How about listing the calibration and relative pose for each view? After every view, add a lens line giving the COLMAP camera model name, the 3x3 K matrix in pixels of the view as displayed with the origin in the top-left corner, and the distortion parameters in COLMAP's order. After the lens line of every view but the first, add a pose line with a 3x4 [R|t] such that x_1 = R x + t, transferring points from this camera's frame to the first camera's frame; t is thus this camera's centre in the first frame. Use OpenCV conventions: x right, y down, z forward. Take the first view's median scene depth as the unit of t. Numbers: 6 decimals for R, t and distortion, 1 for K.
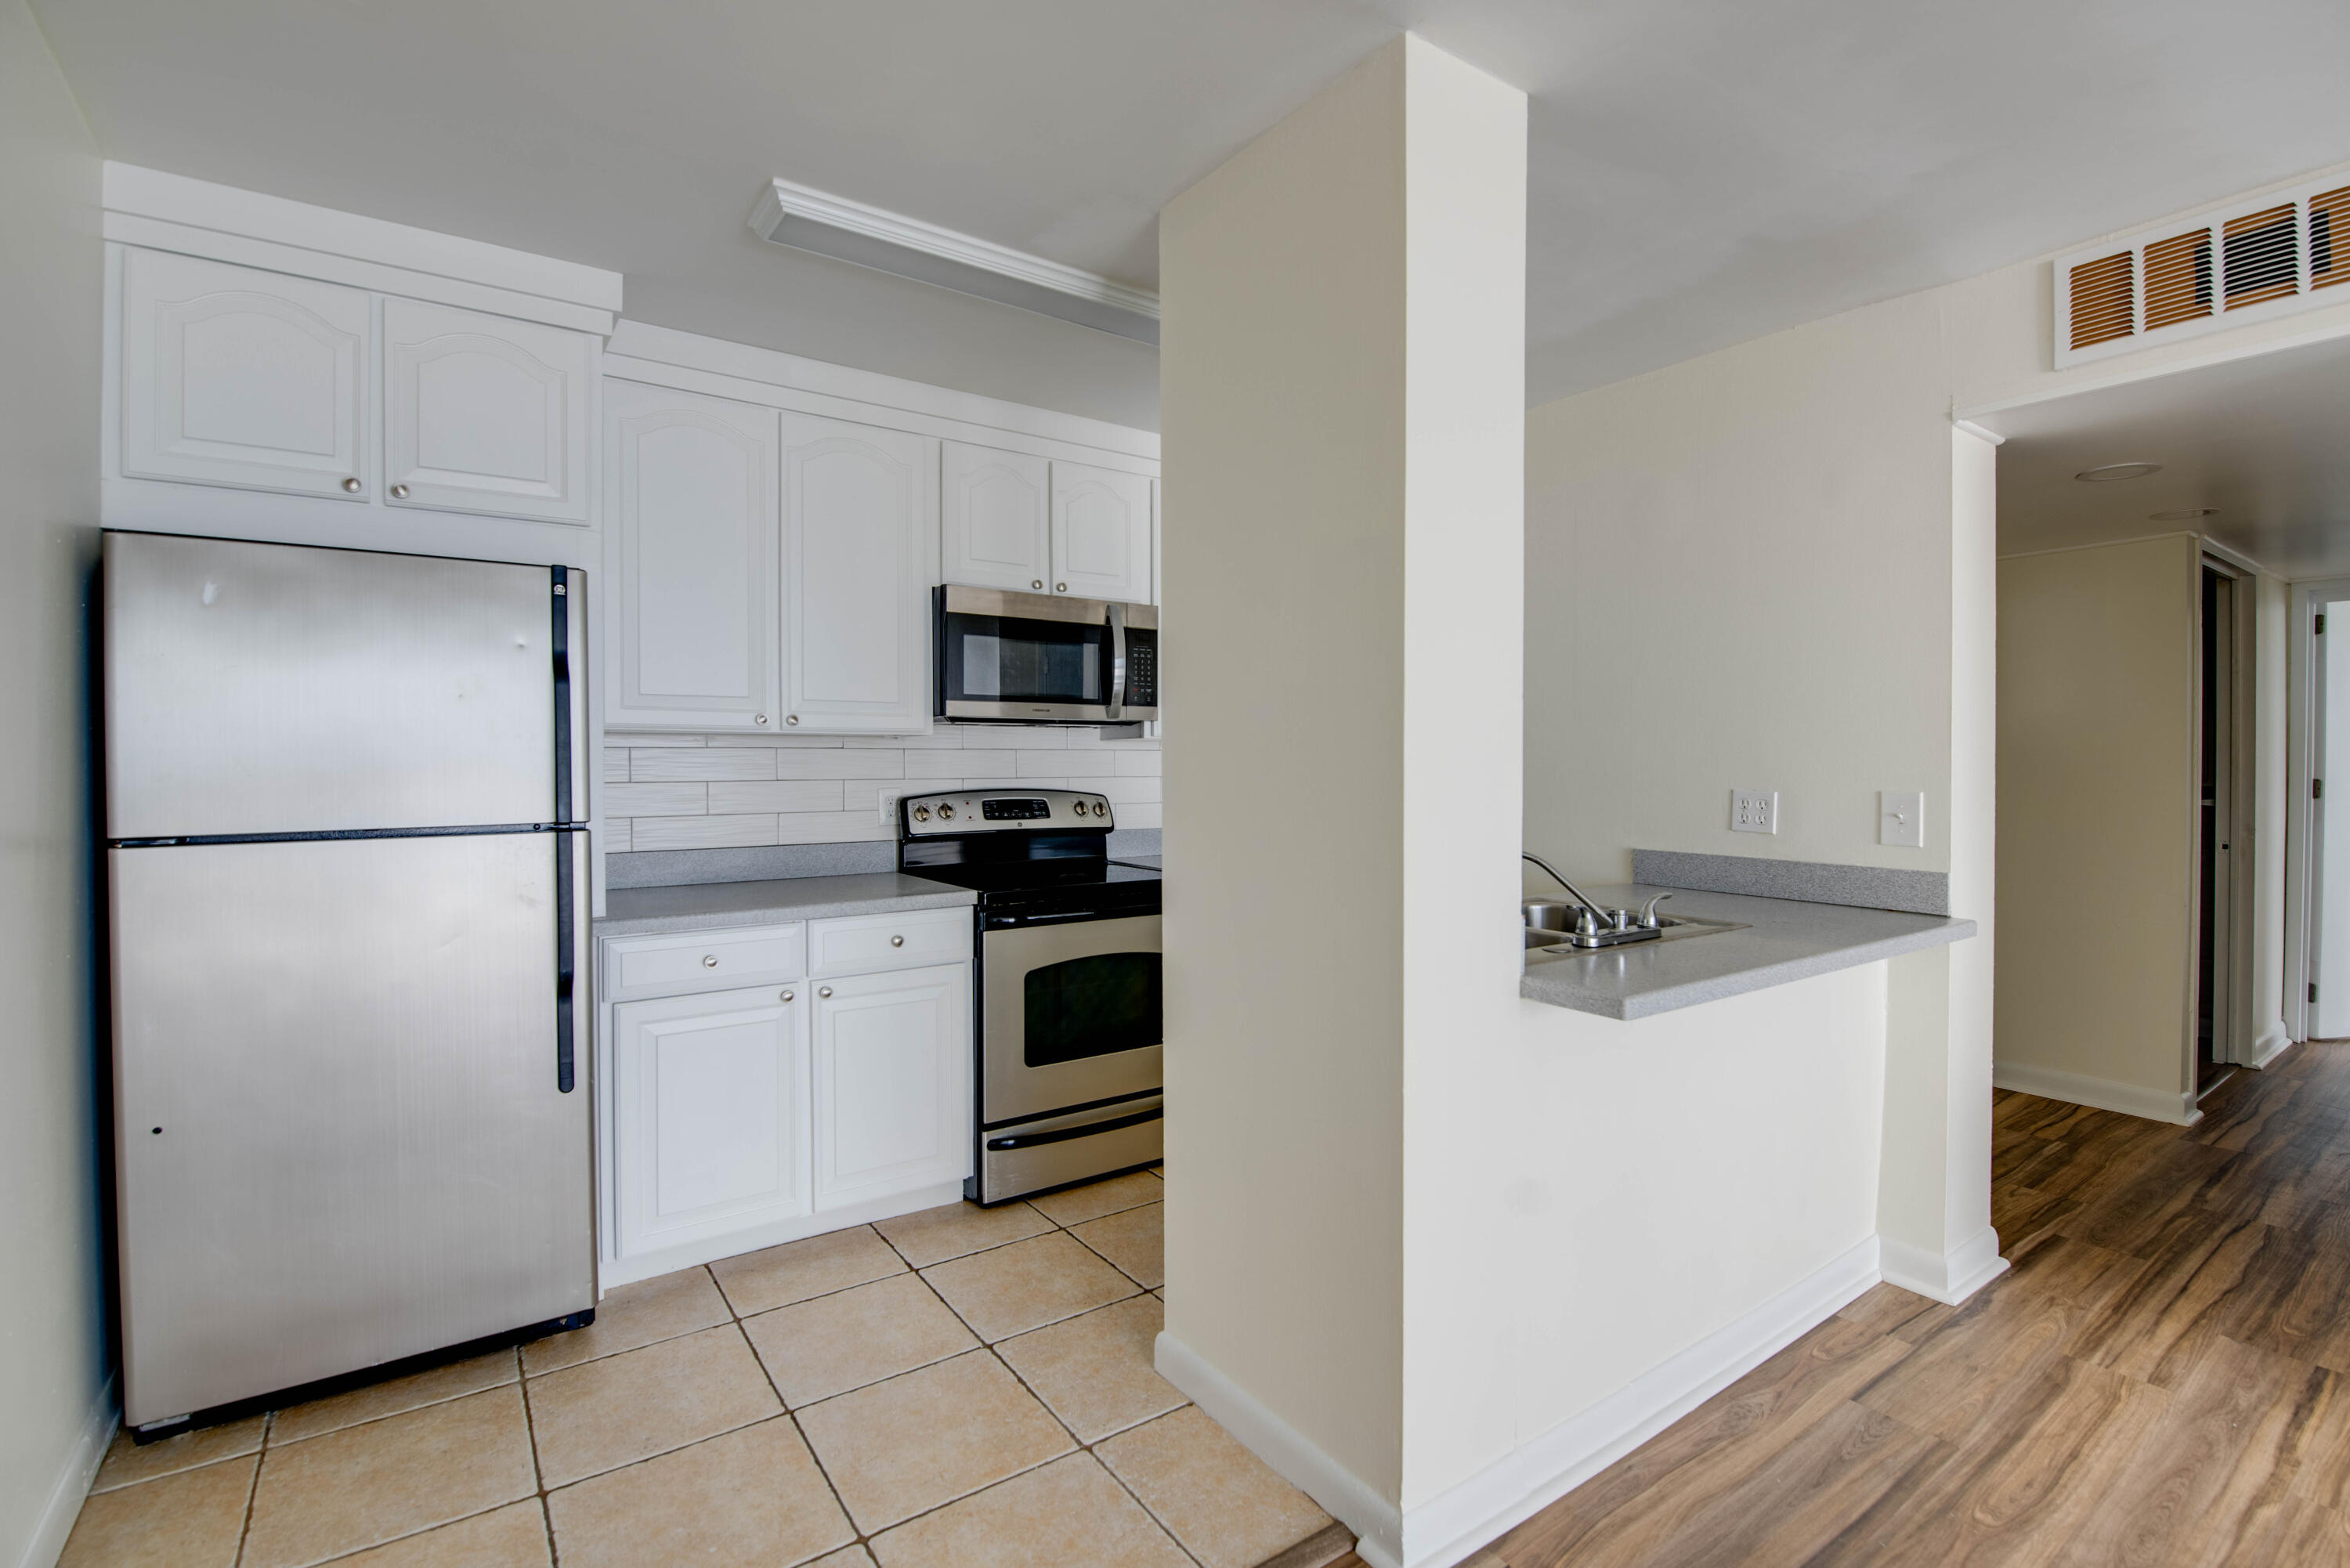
lens RADIAL K [[1028.4, 0, 1092.7], [0, 1028.4, 765.0], [0, 0, 1]] dist [0.002853, -0.004800]
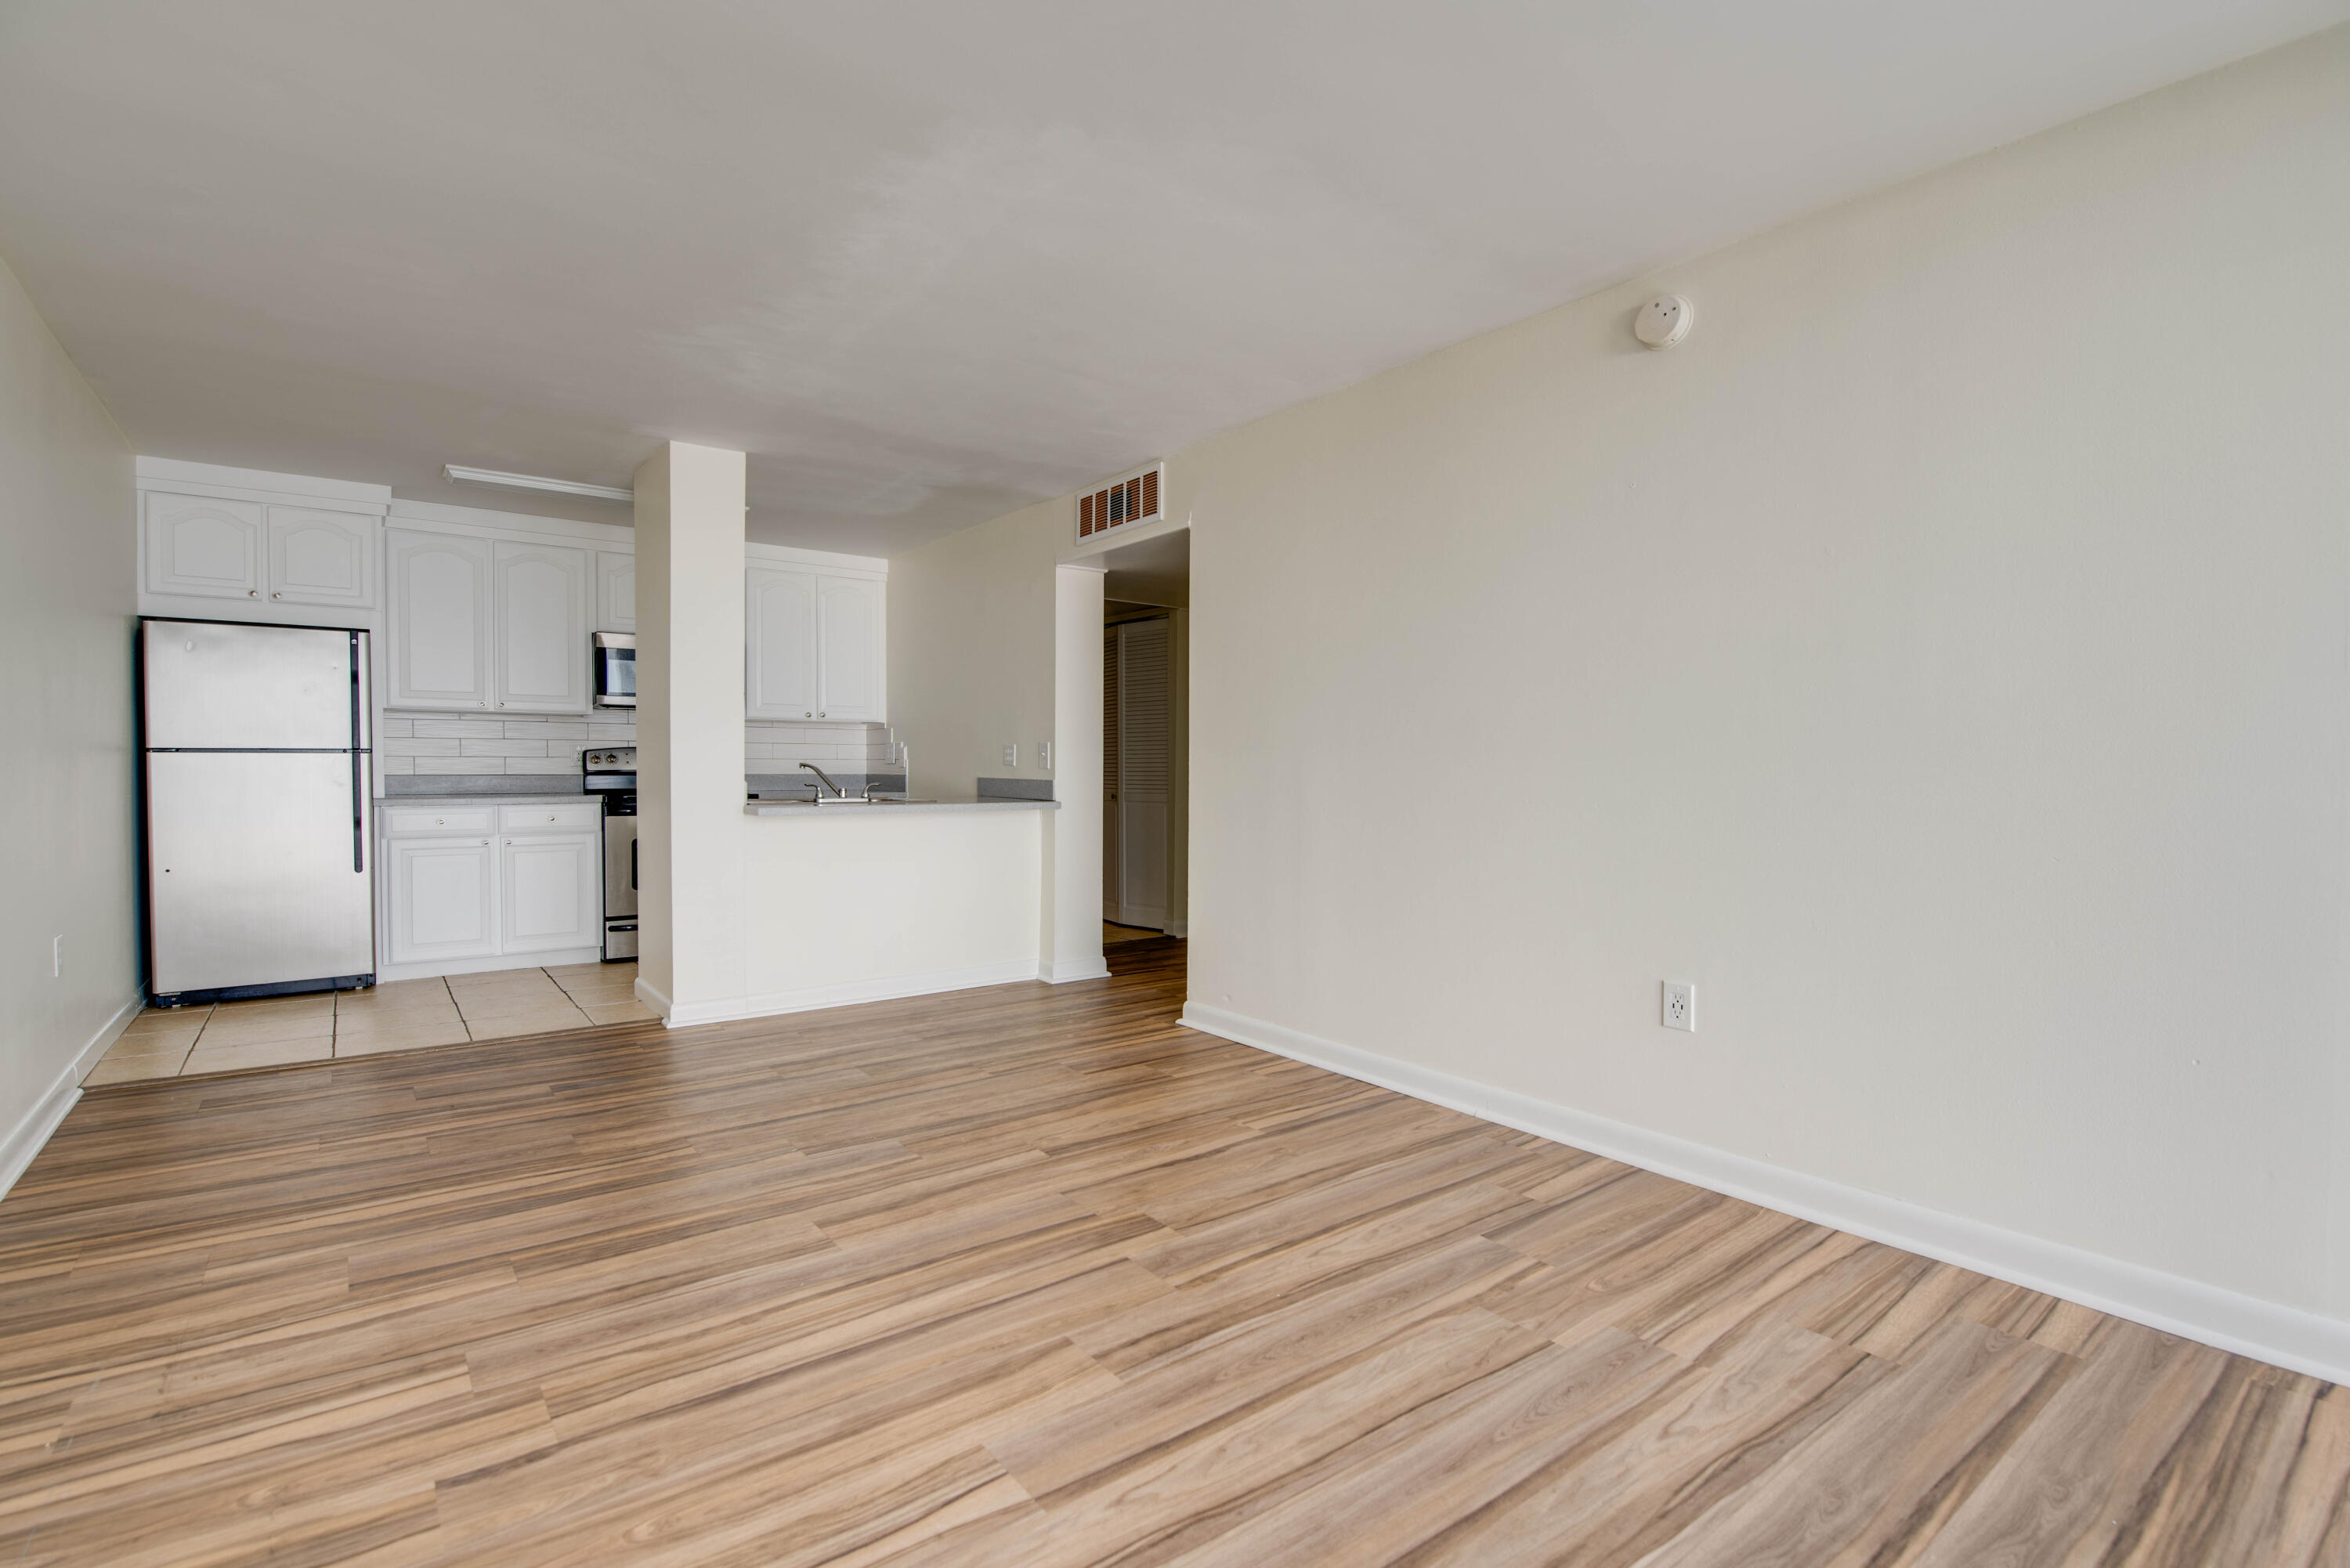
lens RADIAL K [[1055.0, 0, 1136.7], [0, 1055.0, 782.0], [0, 0, 1]] dist [0.000522, -0.000152]
pose [[0.997923, 0.001968, 0.064381, 0.969147], [-0.002700, 0.999933, 0.011297, 0.094637], [-0.064355, -0.011448, 0.997861, -1.309092]]
